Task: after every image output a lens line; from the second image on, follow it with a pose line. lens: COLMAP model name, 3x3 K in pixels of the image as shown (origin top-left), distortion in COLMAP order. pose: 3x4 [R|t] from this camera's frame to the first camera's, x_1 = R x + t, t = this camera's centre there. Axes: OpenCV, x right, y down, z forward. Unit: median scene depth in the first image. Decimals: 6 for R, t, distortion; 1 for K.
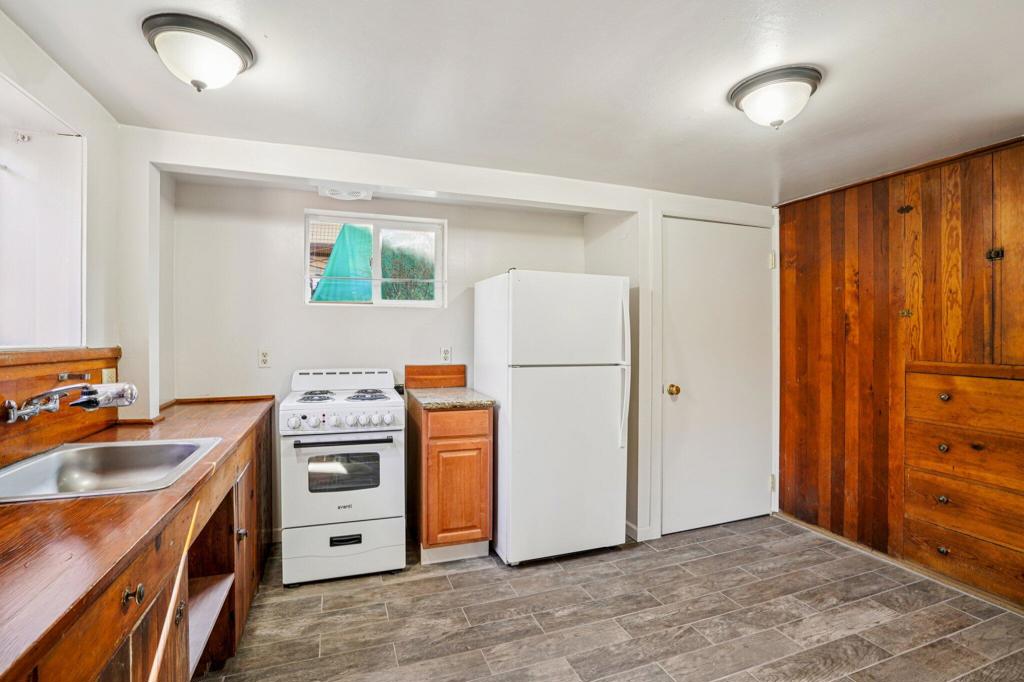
lens RADIAL K [[483.9, 0, 511.9], [0, 483.9, 337.6], [0, 0, 1]] dist [-0.005726, -0.000295]
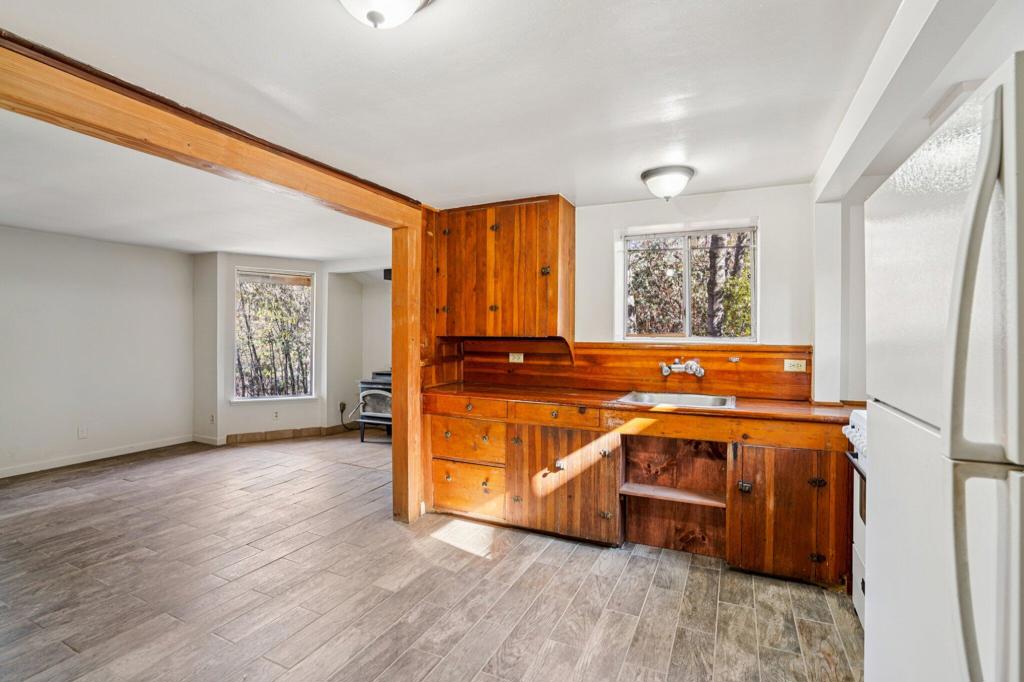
lens RADIAL K [[483.9, 0, 510.6], [0, 483.9, 338.2], [0, 0, 1]] dist [-0.005726, -0.000295]
pose [[-0.714592, -0.001868, -0.699539, 0.752607], [-0.011446, 0.999894, 0.009022, -0.003545], [0.699448, 0.014454, -0.714537, 1.360636]]
